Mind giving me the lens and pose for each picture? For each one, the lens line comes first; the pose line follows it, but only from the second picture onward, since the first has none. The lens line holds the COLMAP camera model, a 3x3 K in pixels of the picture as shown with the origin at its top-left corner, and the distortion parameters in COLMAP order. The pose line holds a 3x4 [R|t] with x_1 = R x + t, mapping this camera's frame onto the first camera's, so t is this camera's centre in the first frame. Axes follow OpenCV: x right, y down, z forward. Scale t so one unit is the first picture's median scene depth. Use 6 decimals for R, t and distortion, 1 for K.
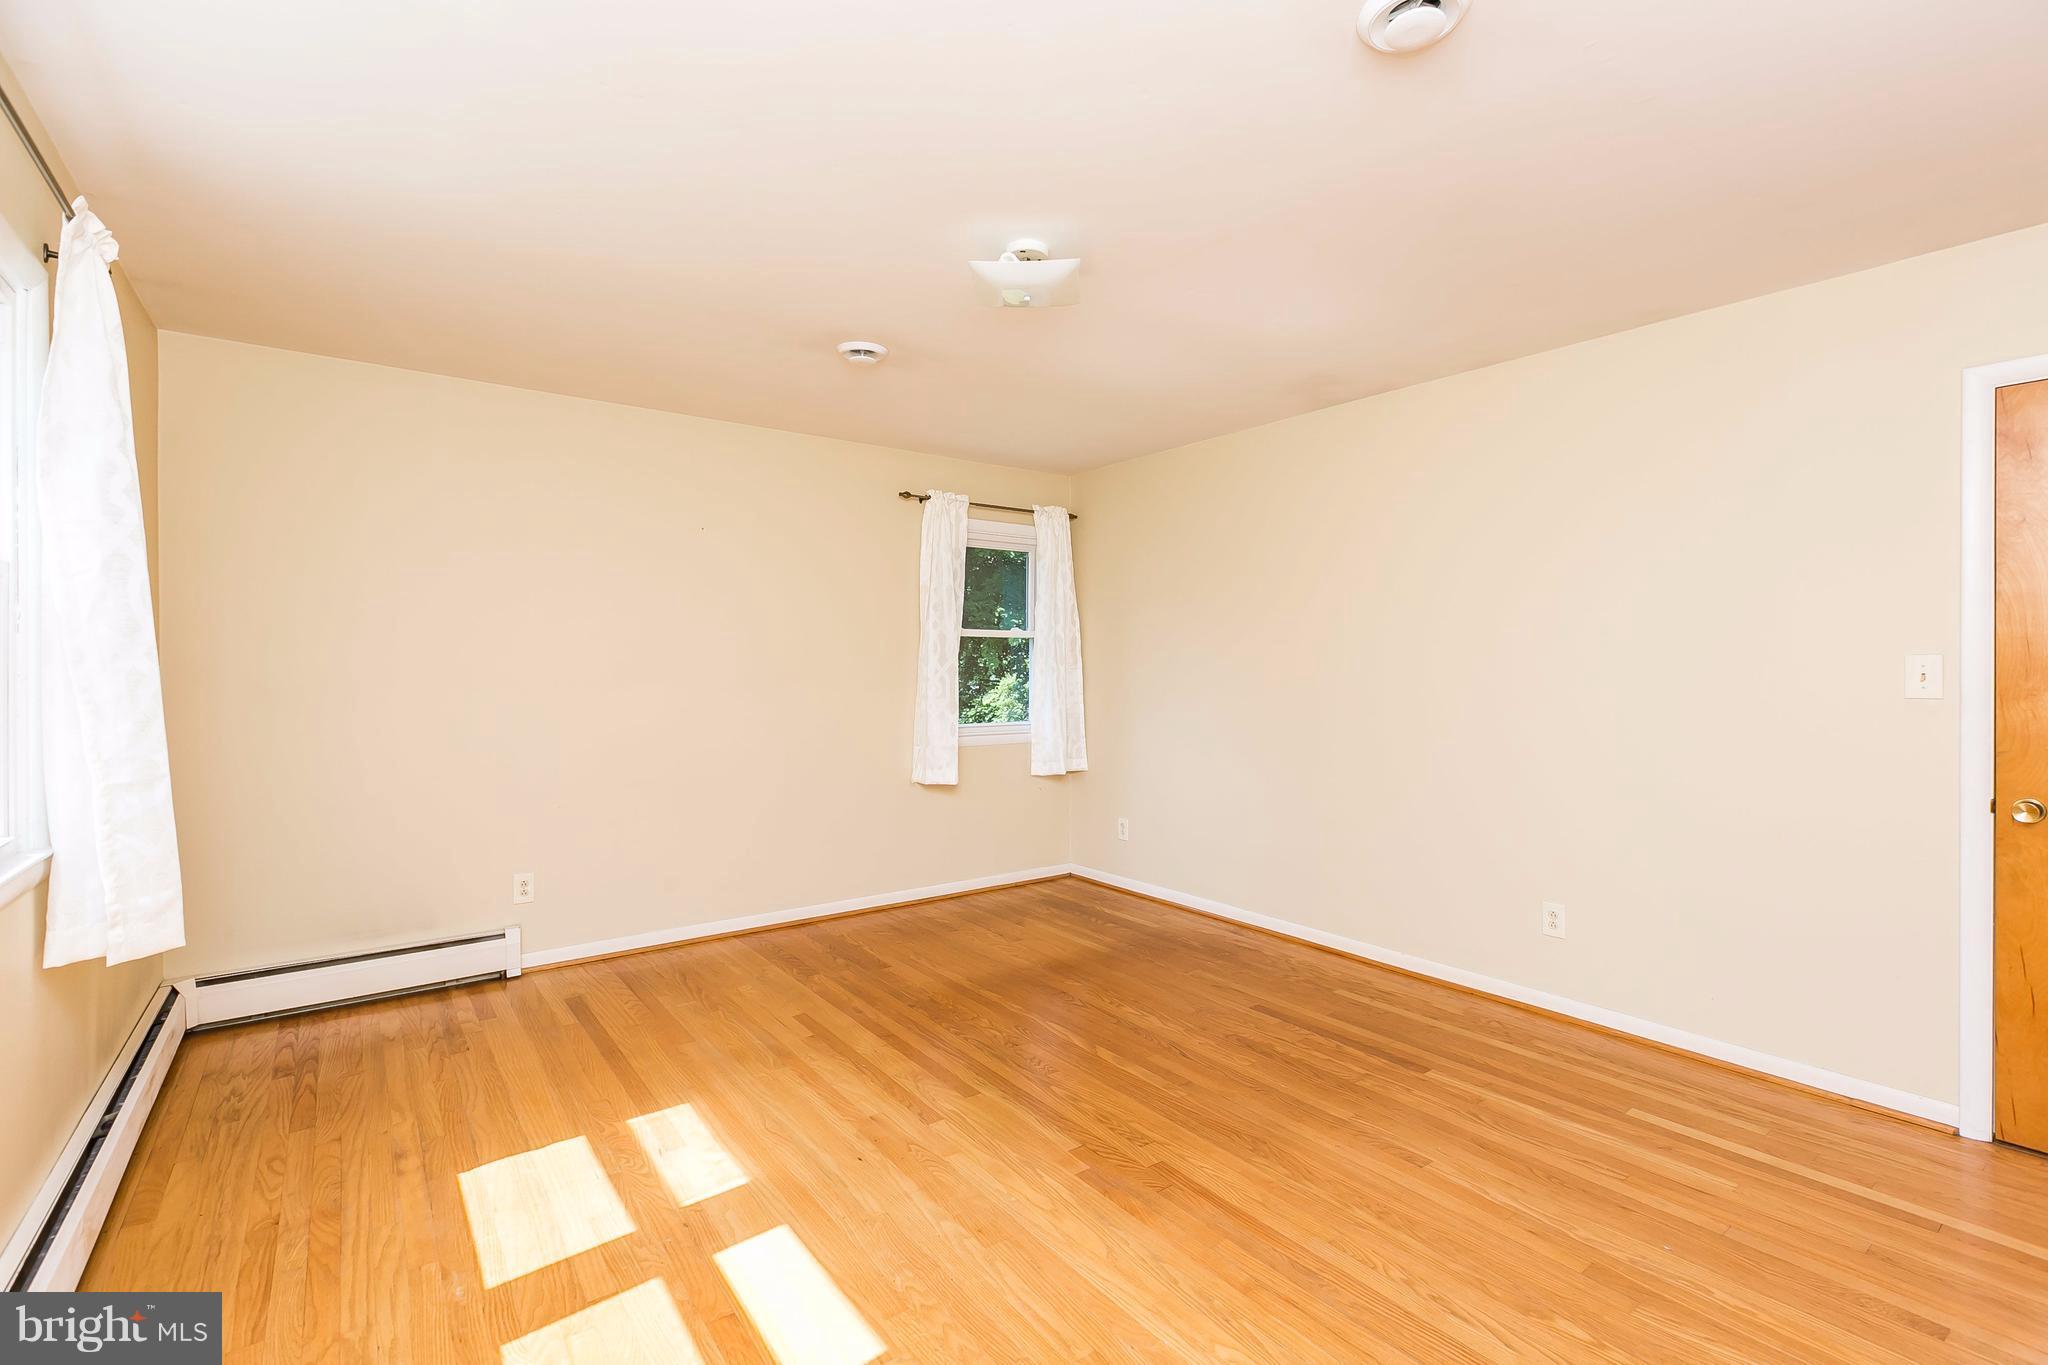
lens RADIAL K [[923.5, 0, 1014.4], [0, 923.5, 658.8], [0, 0, 1]] dist [-0.003019, -0.000951]
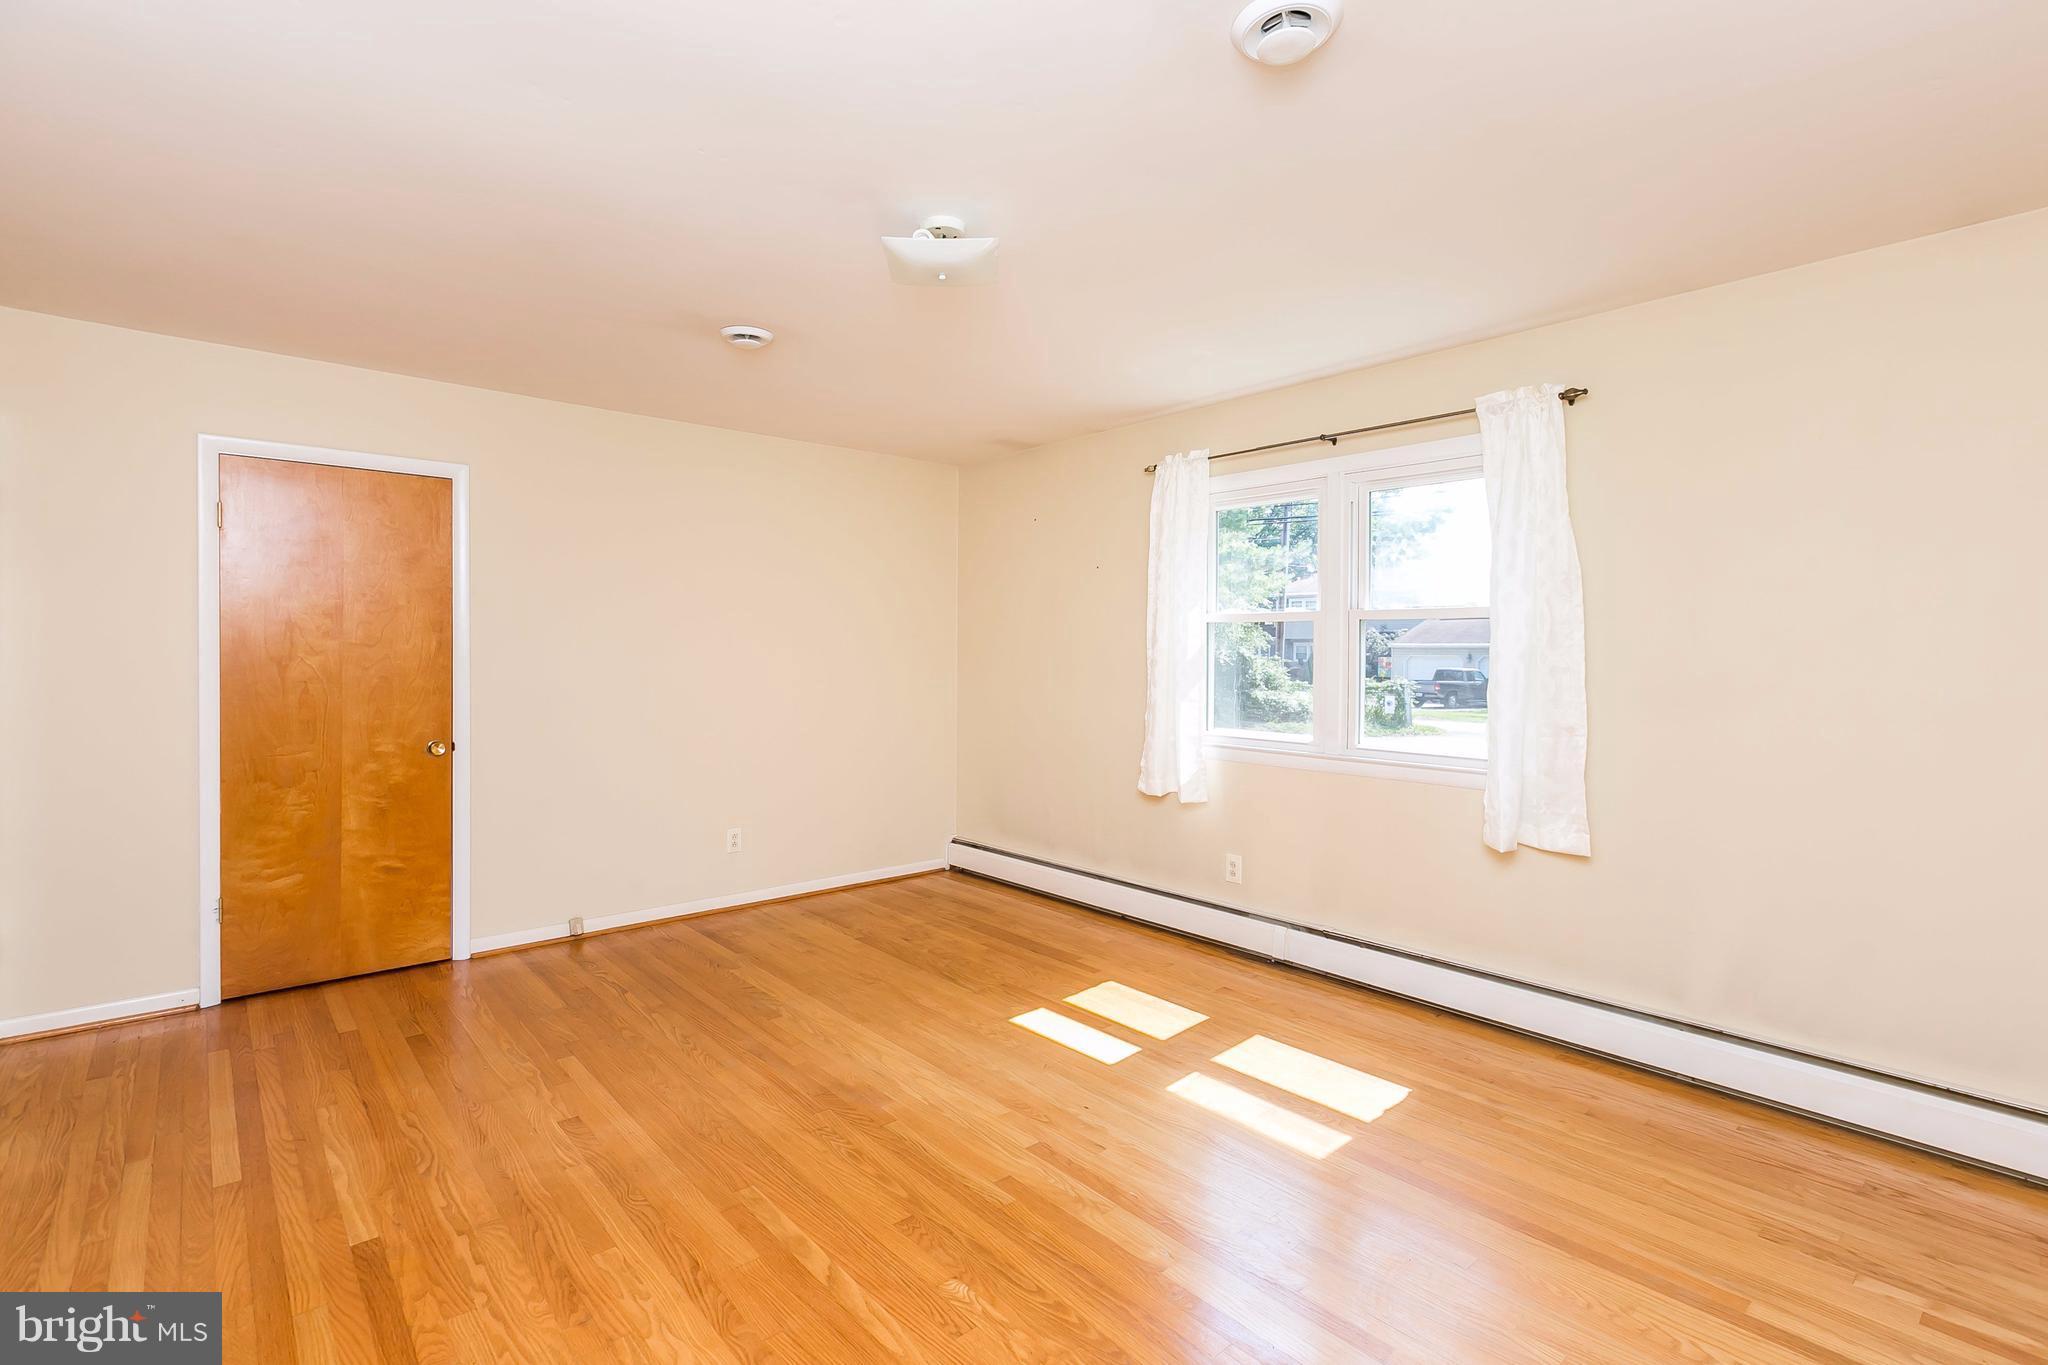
lens RADIAL K [[923.5, 0, 1014.4], [0, 923.5, 658.8], [0, 0, 1]] dist [-0.003019, -0.000951]
pose [[-0.994383, -0.006426, -0.105650, 0.032453], [-0.006657, 0.999976, 0.001836, -0.000494], [0.105635, 0.002529, -0.994402, 1.654333]]
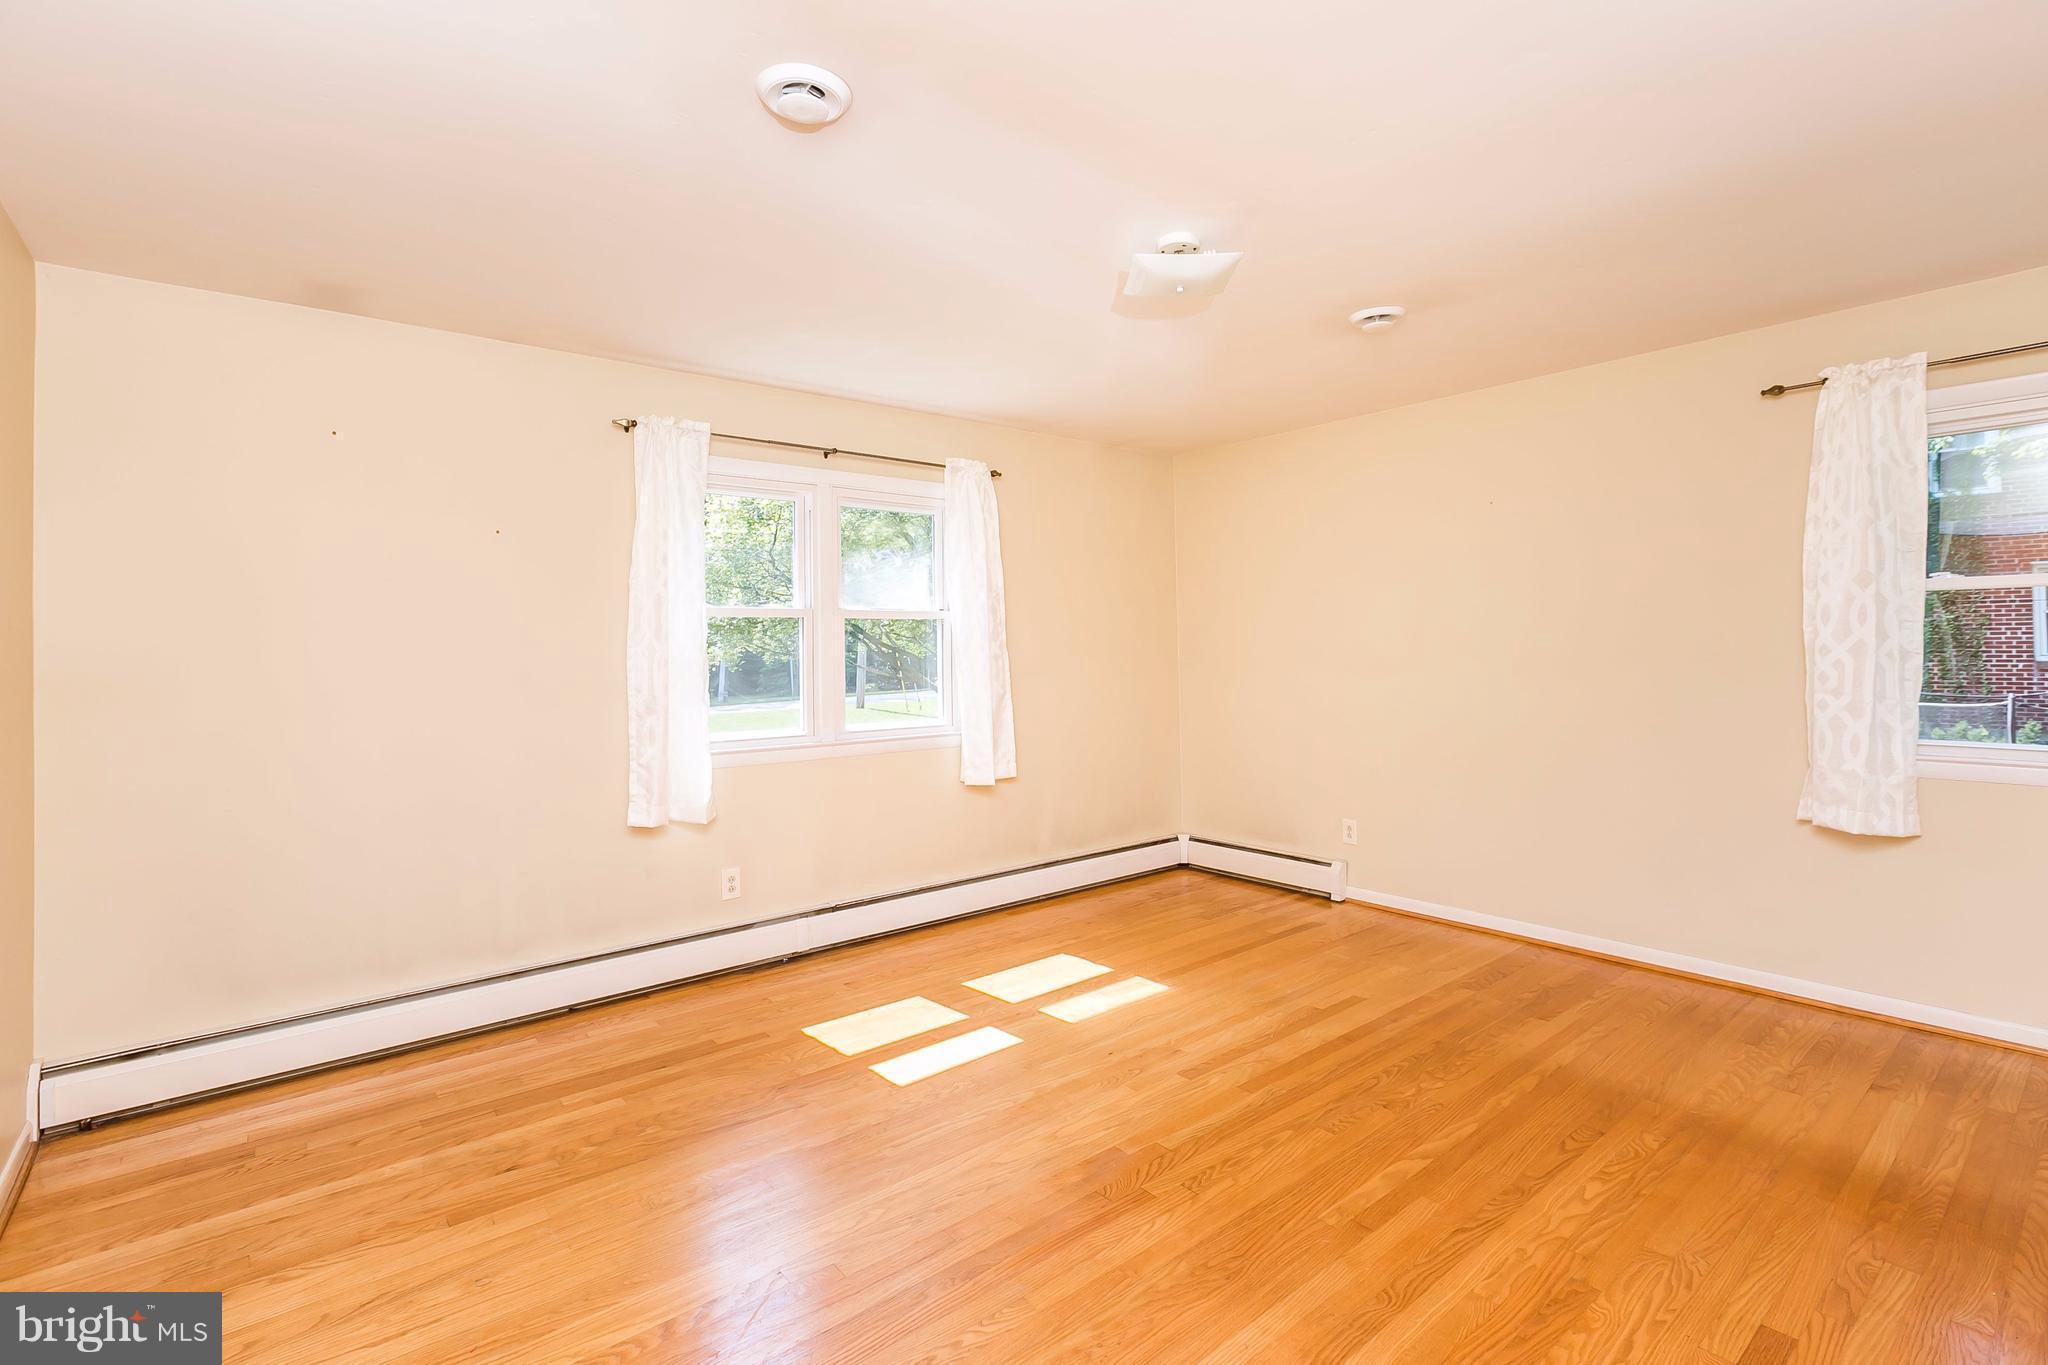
lens RADIAL K [[916.0, 0, 996.3], [0, 916.0, 620.3], [0, 0, 1]] dist [-0.003499, -0.001354]
pose [[0.037654, -0.031058, -0.998808, 0.843850], [0.022162, 0.999297, -0.030238, -0.002646], [0.999045, -0.020997, 0.038316, 0.640421]]
